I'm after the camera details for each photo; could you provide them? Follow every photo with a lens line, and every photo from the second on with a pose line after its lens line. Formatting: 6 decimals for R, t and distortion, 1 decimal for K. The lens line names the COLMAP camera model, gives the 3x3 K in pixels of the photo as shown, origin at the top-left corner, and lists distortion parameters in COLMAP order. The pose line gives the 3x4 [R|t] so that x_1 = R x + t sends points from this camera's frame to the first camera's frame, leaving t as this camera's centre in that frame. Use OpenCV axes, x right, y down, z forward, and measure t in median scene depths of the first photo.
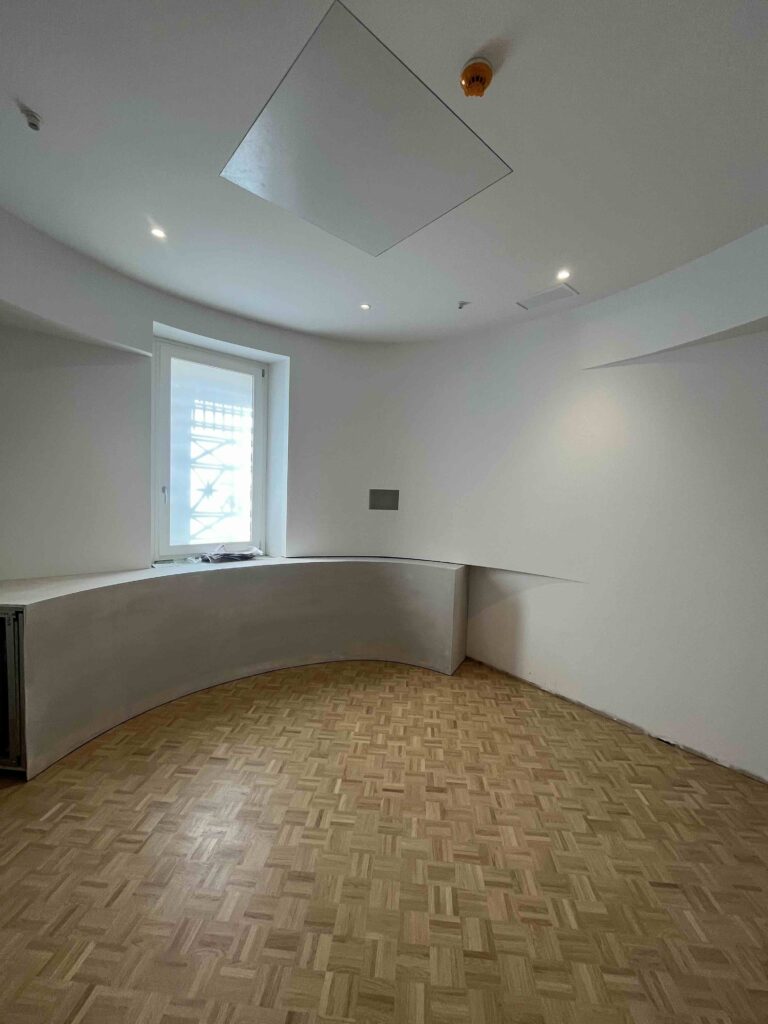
lens RADIAL K [[411.8, 0, 384.0], [0, 411.8, 512.0], [0, 0, 1]] dist [-0.002453, -0.000329]
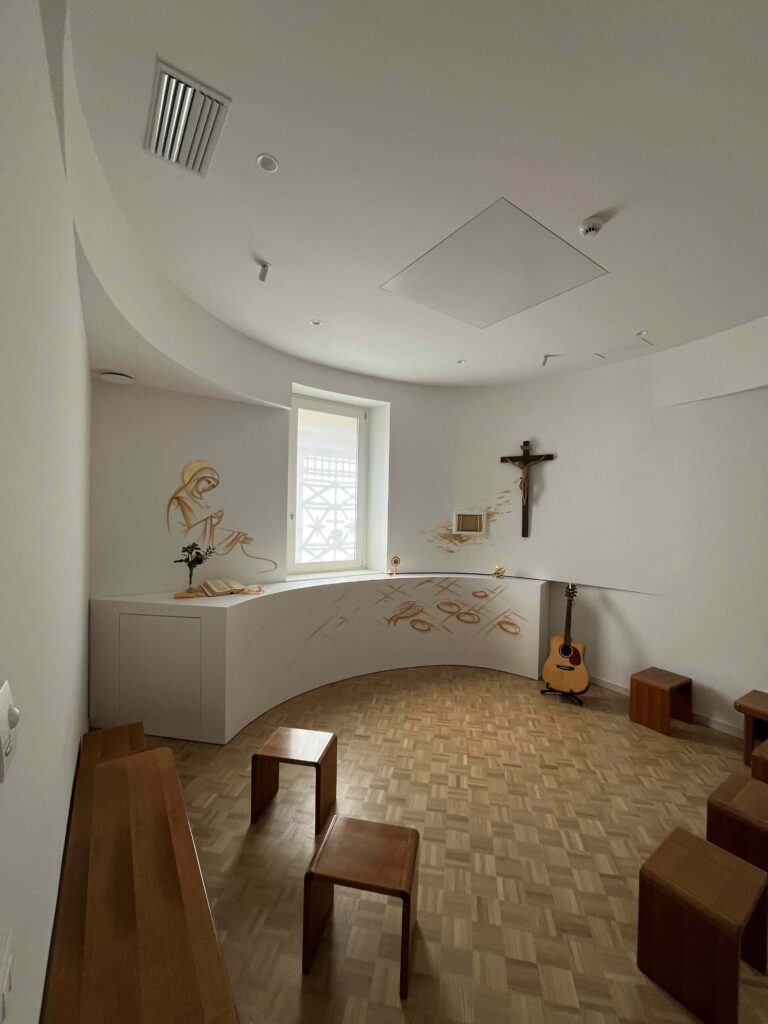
lens RADIAL K [[411.8, 0, 384.0], [0, 411.8, 512.0], [0, 0, 1]] dist [-0.002453, -0.000329]
pose [[0.995129, -0.010431, -0.098024, -0.196252], [0.005799, 0.998858, -0.047417, -0.010896], [0.098407, 0.046617, 0.994054, -0.237092]]
